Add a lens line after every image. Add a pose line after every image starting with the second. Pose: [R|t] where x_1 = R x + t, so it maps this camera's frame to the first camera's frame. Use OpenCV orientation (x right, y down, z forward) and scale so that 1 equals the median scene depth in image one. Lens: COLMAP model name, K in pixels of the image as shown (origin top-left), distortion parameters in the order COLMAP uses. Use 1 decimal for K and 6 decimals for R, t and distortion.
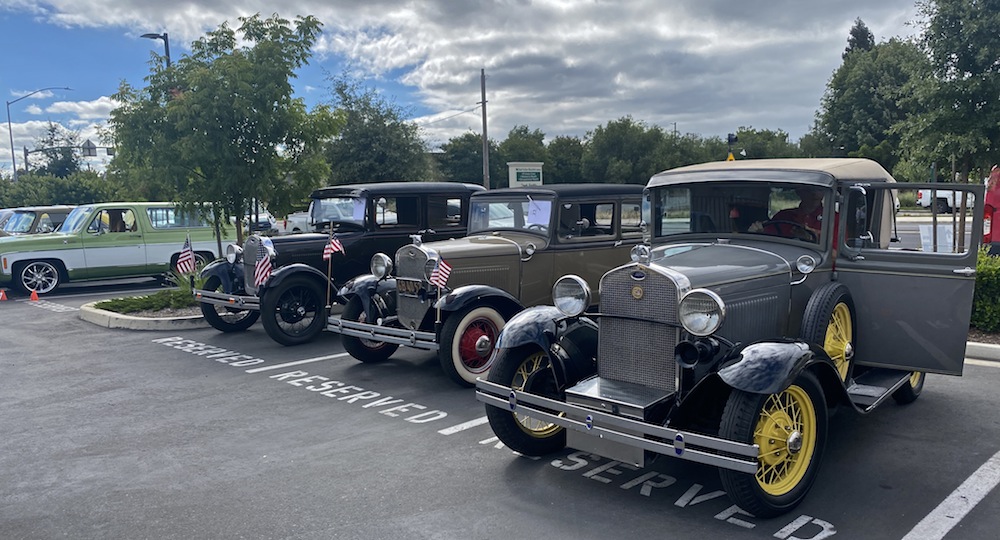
lens RADIAL K [[774.9, 0, 500.0], [0, 774.9, 270.0], [0, 0, 1]] dist [-0.003358, -0.003443]
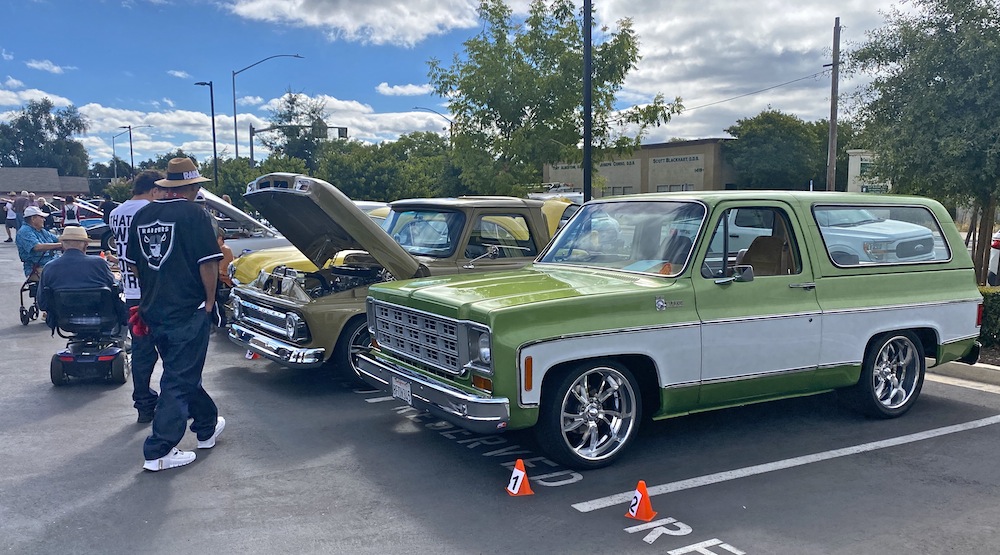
lens RADIAL K [[877.7, 0, 500.0], [0, 877.7, 277.5], [0, 0, 1]] dist [-0.008514, -0.004773]
pose [[0.972581, 0.039026, -0.229268, -0.514895], [-0.039235, 0.999223, 0.003650, -0.044766], [0.229232, 0.005445, 0.973357, 0.582307]]
